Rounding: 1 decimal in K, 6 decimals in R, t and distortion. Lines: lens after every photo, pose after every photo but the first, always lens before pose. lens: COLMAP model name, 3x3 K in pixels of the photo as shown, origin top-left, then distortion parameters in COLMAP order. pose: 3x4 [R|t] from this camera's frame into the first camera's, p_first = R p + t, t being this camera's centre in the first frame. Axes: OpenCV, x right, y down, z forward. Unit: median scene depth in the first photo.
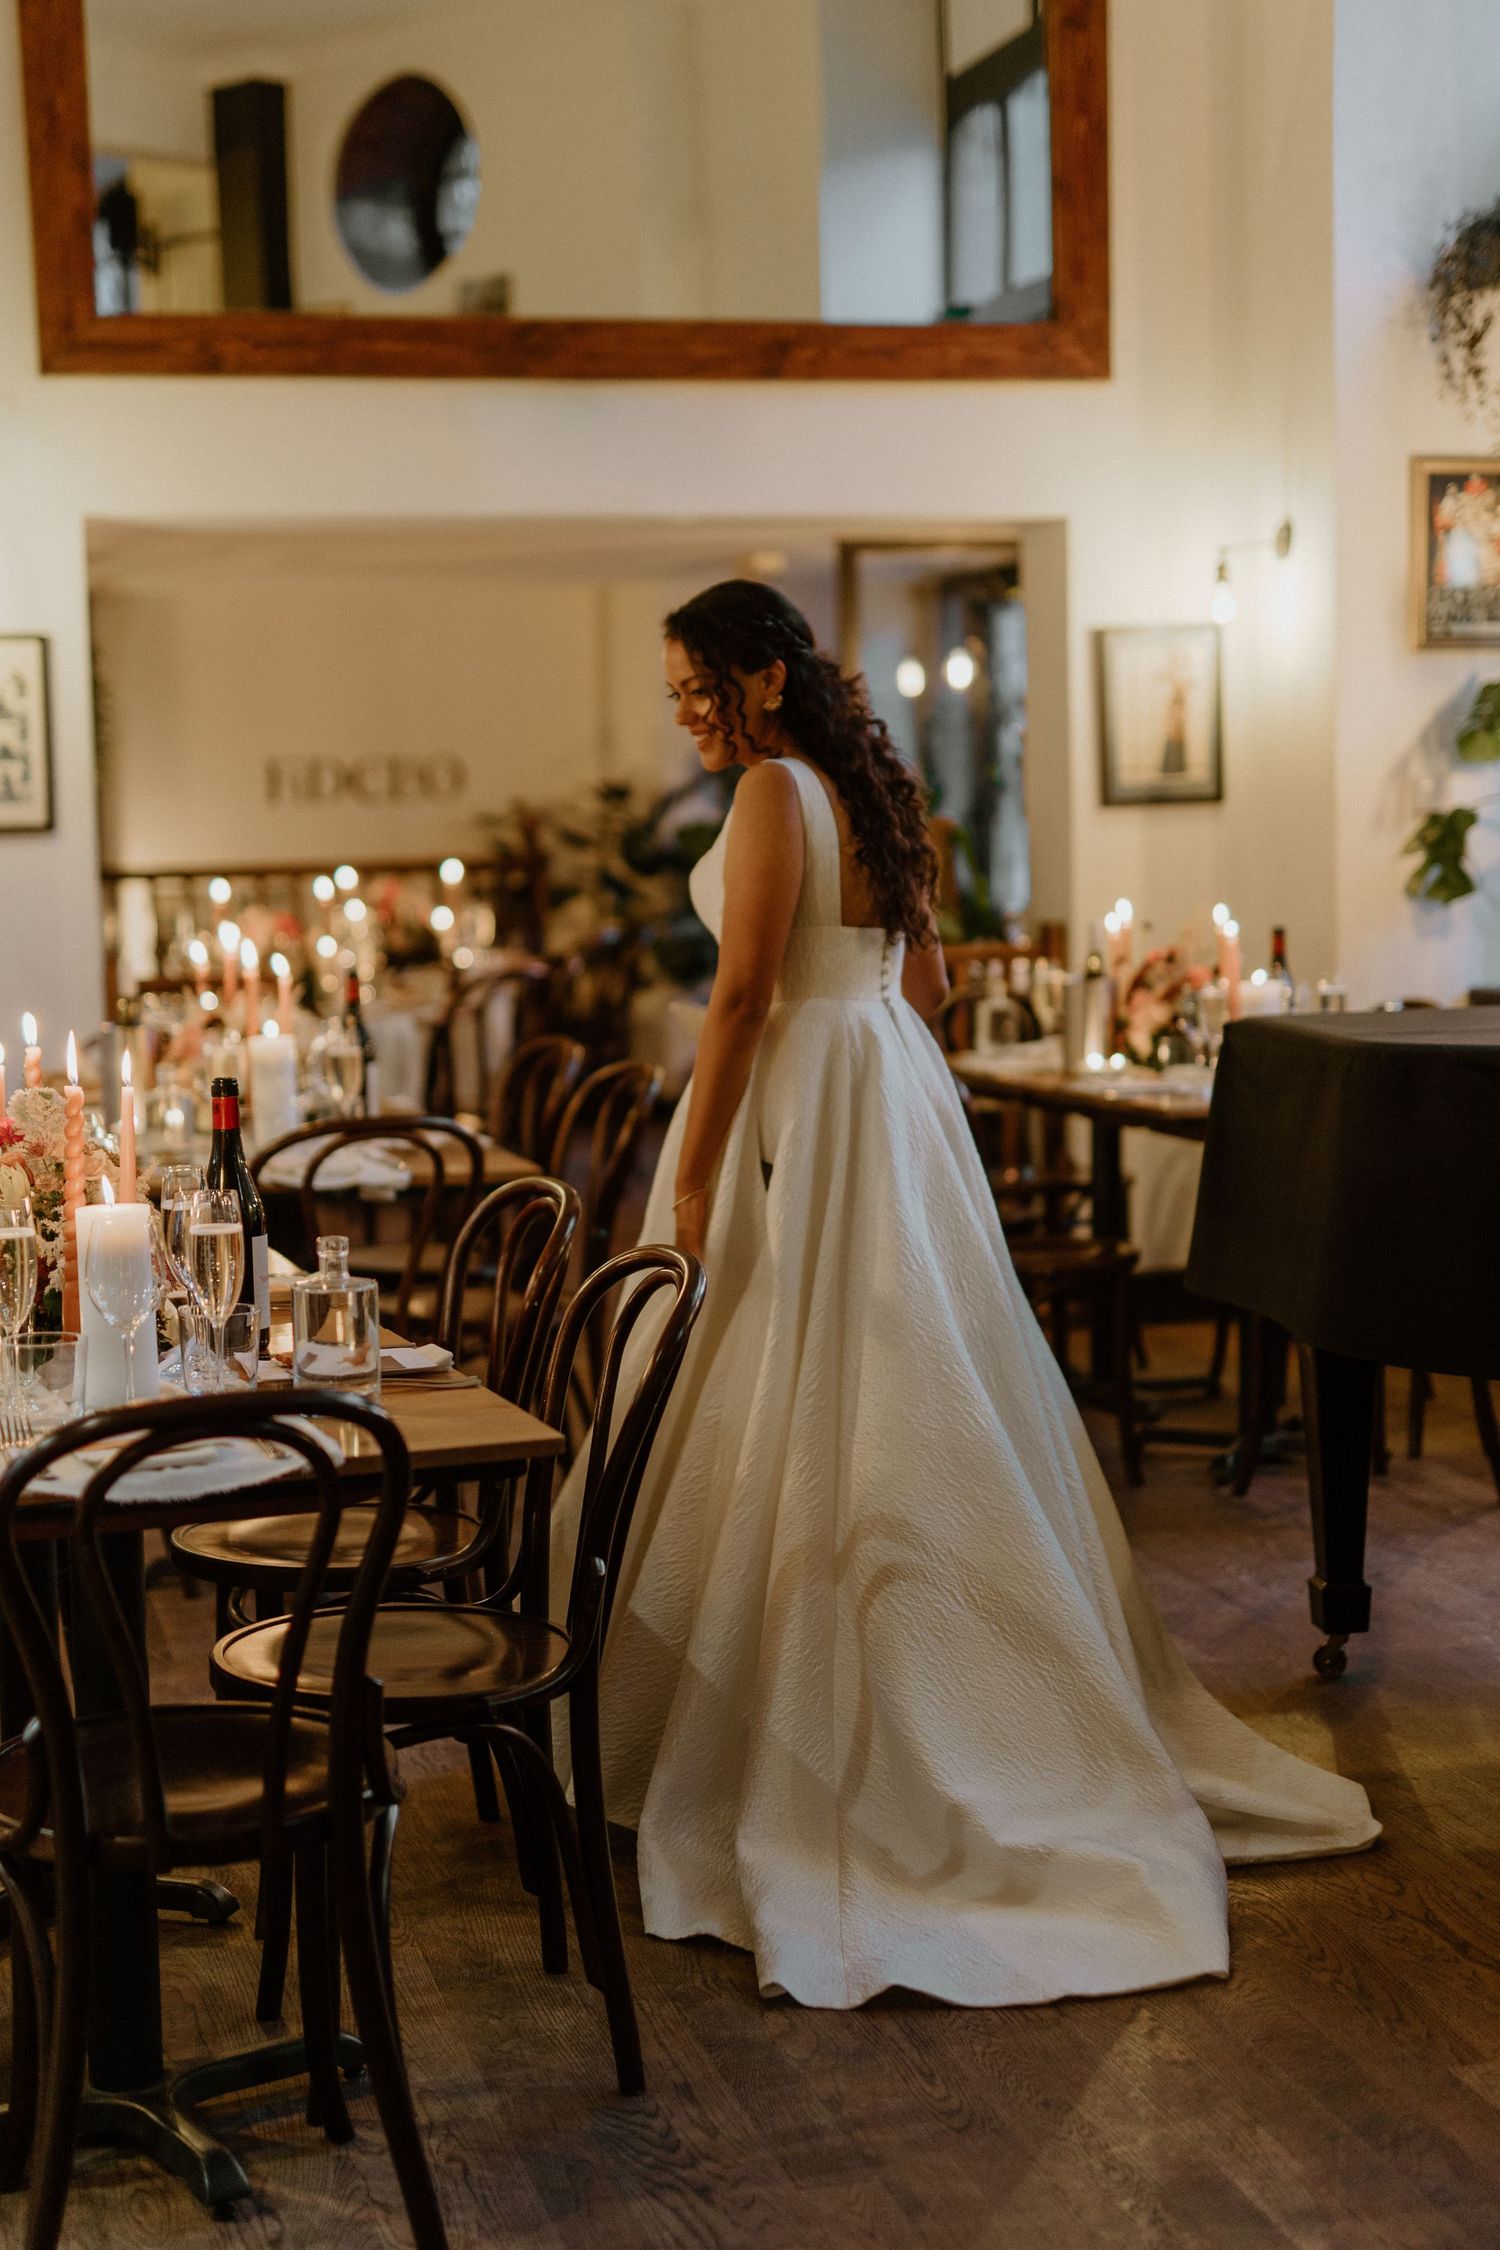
lens RADIAL K [[3286.7, 0, 750.0], [0, 3286.7, 1125.0], [0, 0, 1]] dist [0.040338, -0.021694]
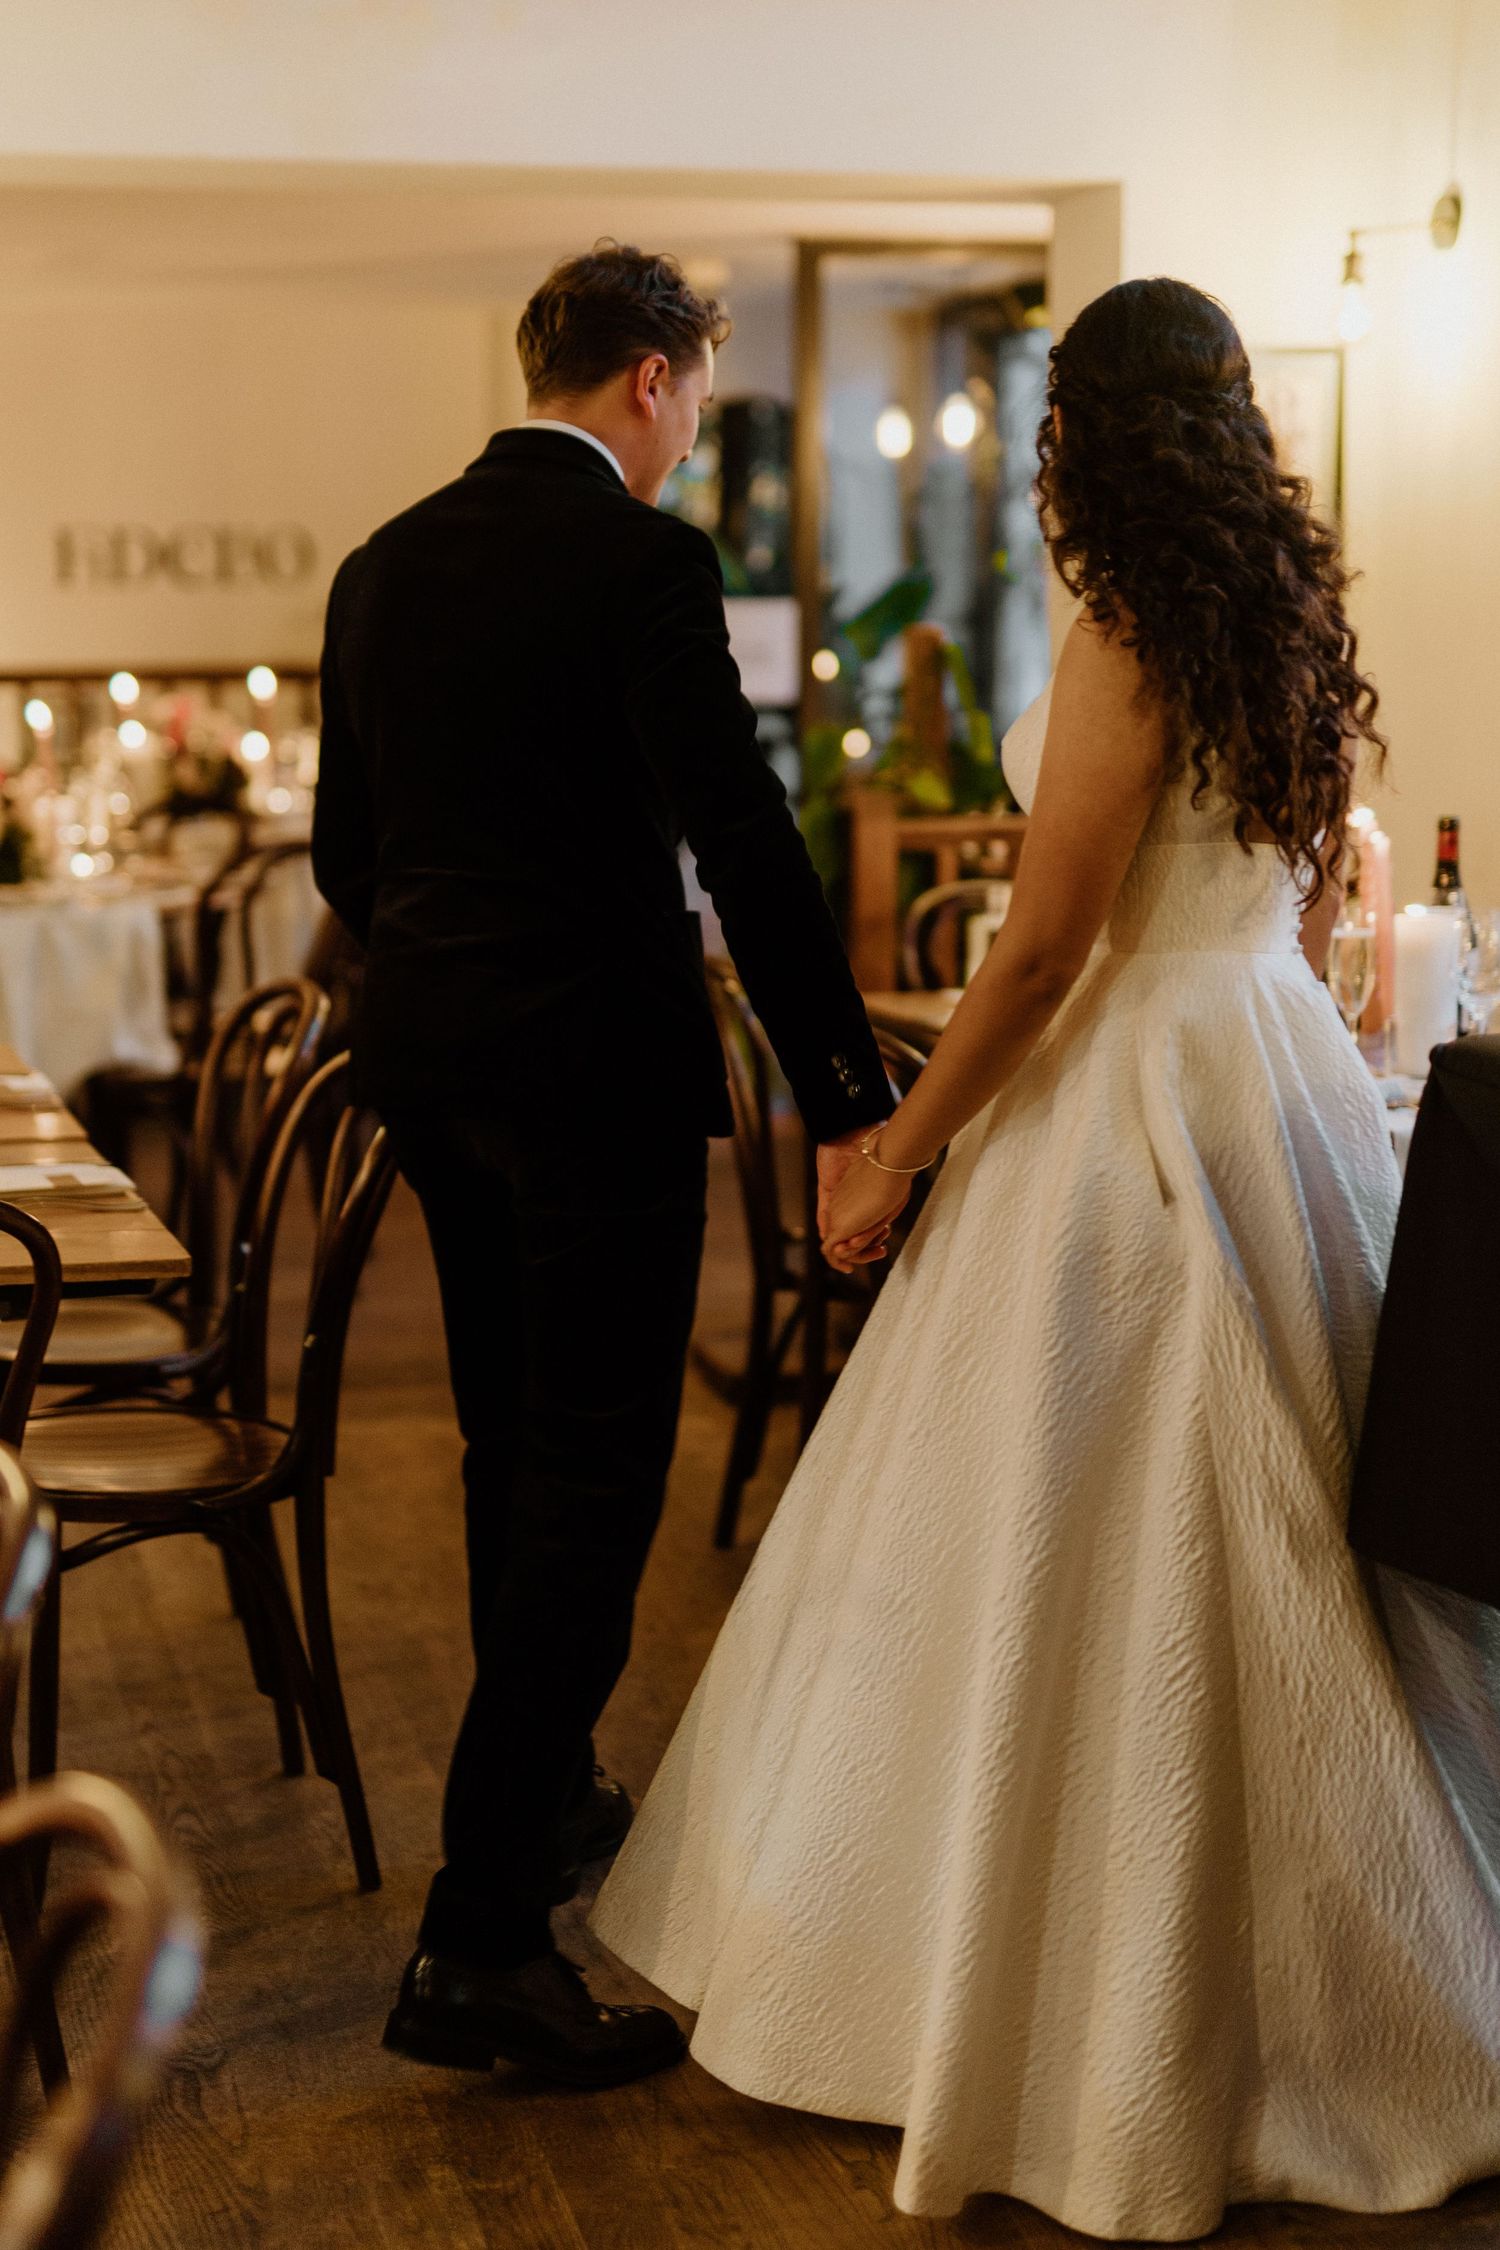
lens RADIAL K [[3286.7, 0, 750.0], [0, 3286.7, 1125.0], [0, 0, 1]] dist [0.040338, -0.021694]
pose [[0.999813, 0.019030, 0.003443, 0.017422], [-0.019209, 0.997836, 0.062879, -0.026542], [-0.002239, -0.062933, 0.998015, 0.253304]]
